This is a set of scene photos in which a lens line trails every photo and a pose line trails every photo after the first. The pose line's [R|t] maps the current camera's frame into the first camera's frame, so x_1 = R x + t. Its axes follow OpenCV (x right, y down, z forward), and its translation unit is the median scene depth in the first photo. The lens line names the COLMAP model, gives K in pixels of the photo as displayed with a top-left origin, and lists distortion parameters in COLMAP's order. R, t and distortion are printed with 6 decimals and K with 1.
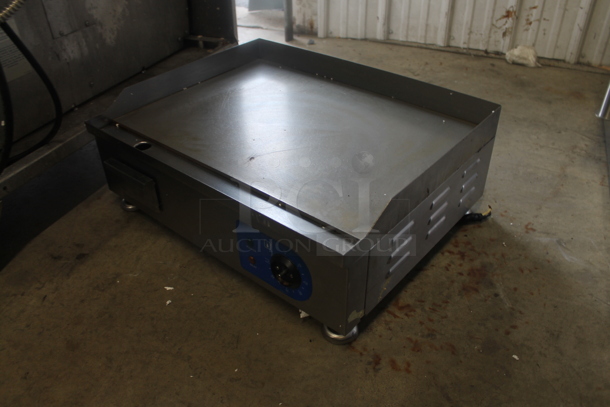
lens RADIAL K [[519.3, 0, 305.0], [0, 519.3, 203.5], [0, 0, 1]] dist [-0.167636, 0.145511]
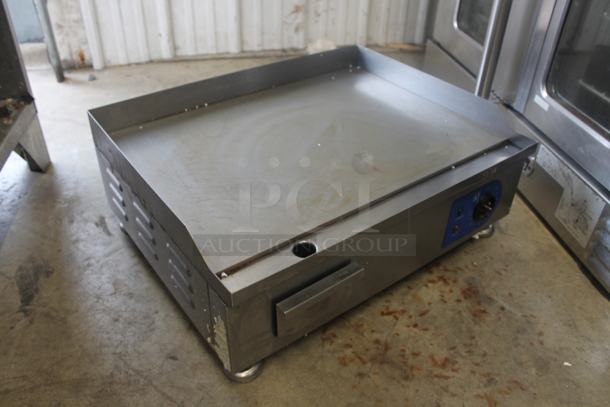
lens RADIAL K [[519.3, 0, 305.0], [0, 519.3, 203.5], [0, 0, 1]] dist [-0.167636, 0.145511]
pose [[0.826882, -0.298528, 0.476600, -0.164747], [0.293257, 0.952019, 0.087527, -0.100892], [-0.479861, 0.067392, 0.874752, 0.153111]]
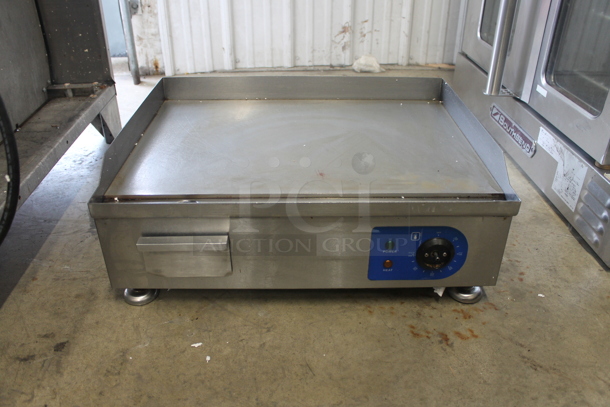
lens RADIAL K [[519.3, 0, 305.0], [0, 519.3, 203.5], [0, 0, 1]] dist [-0.167636, 0.145511]
pose [[0.892982, -0.216343, 0.394688, -0.193249], [0.249126, 0.967905, -0.033103, 0.004688], [-0.374859, 0.127887, 0.918219, 0.056636]]
